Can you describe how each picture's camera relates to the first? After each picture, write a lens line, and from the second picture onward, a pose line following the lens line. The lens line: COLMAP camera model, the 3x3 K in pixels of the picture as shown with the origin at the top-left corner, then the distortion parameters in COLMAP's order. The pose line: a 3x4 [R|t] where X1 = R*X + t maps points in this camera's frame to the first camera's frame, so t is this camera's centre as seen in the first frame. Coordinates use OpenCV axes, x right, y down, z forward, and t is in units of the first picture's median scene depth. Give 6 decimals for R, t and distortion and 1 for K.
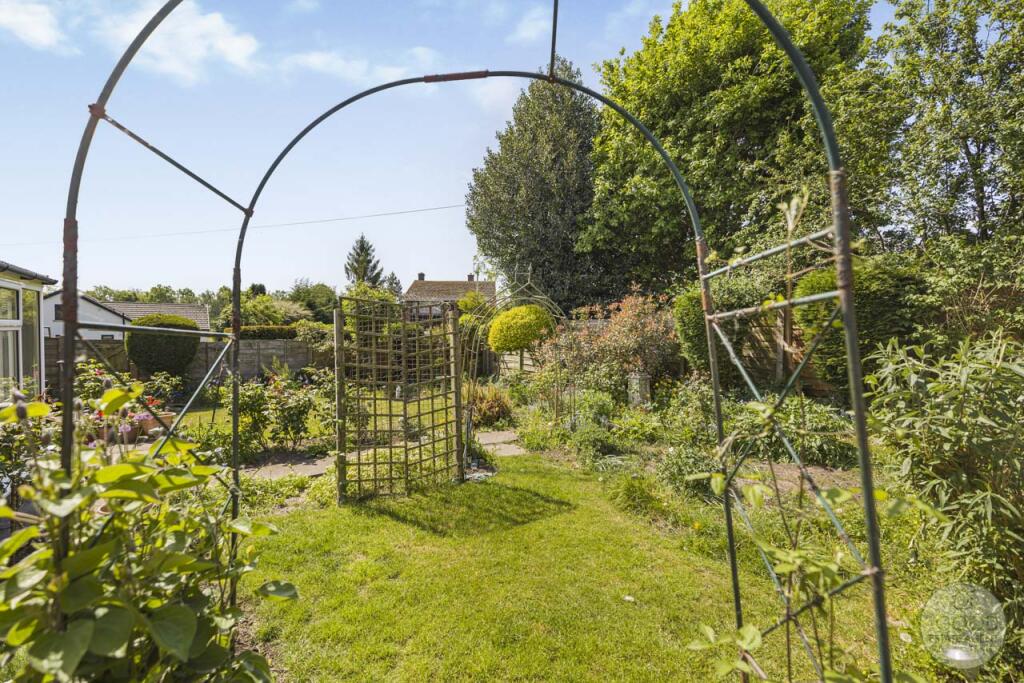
lens RADIAL K [[456.9, 0, 495.5], [0, 456.9, 343.4], [0, 0, 1]] dist [-0.001049, -0.000815]
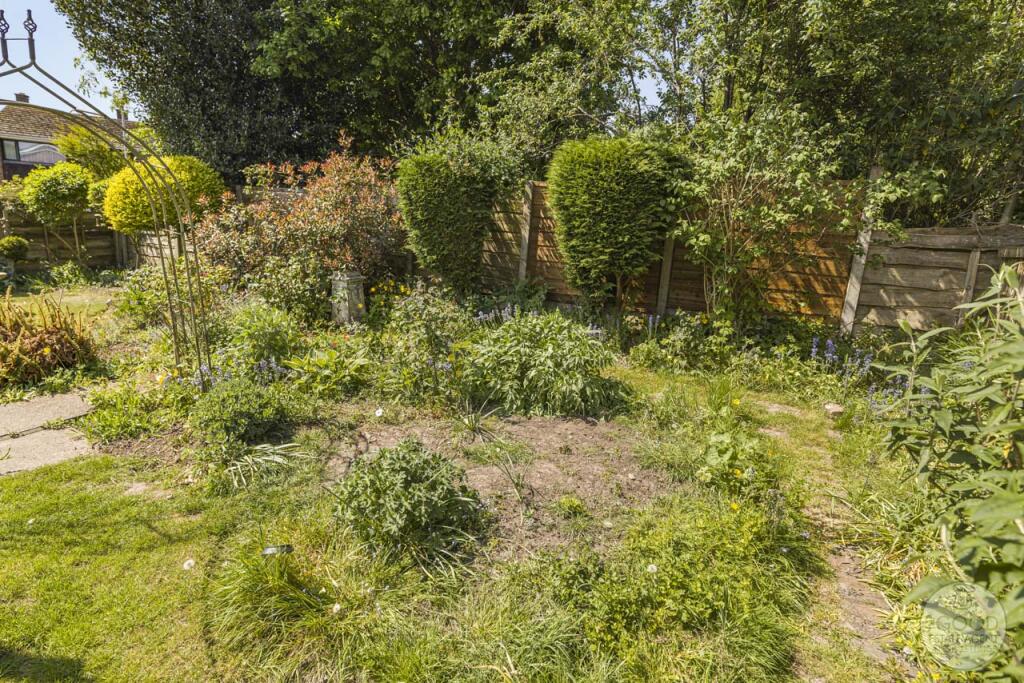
lens RADIAL K [[499.2, 0, 497.3], [0, 499.2, 323.1], [0, 0, 1]] dist [0.006597, 0.000005]
pose [[0.857432, -0.055943, 0.511547, 0.120079], [-0.044126, 0.982419, 0.181400, -0.005200], [-0.512702, -0.178111, 0.839889, 0.248694]]
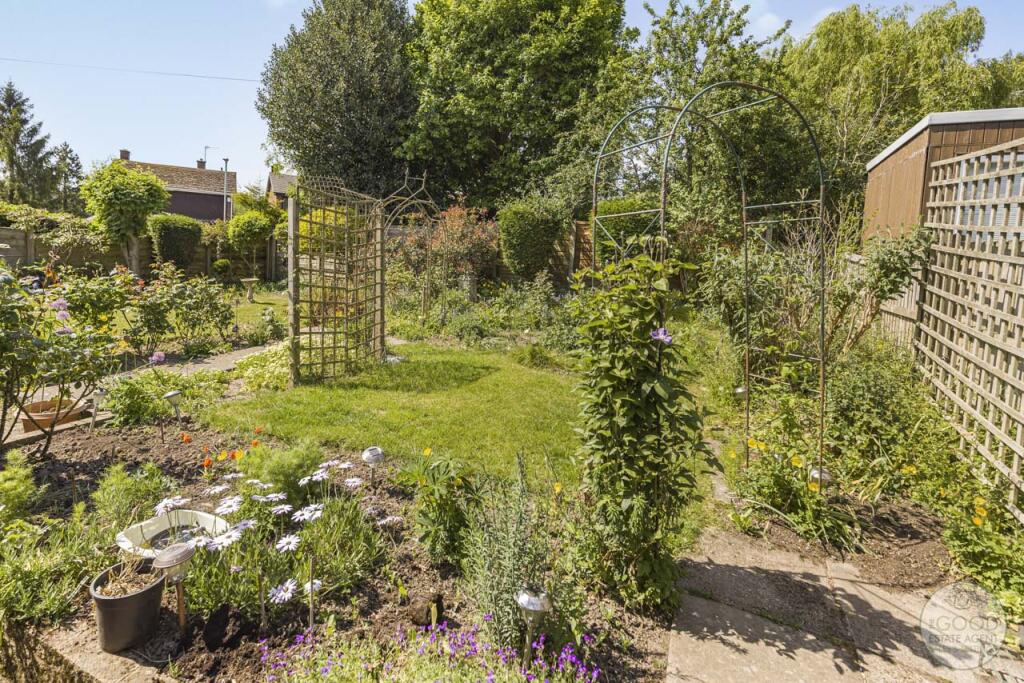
lens RADIAL K [[494.7, 0, 491.2], [0, 494.7, 280.3], [0, 0, 1]] dist [0.003063, -0.000002]
pose [[0.865562, 0.008872, 0.500723, -0.243660], [-0.034697, 0.998503, 0.042287, 0.022240], [-0.499598, -0.053976, 0.864574, -0.083888]]
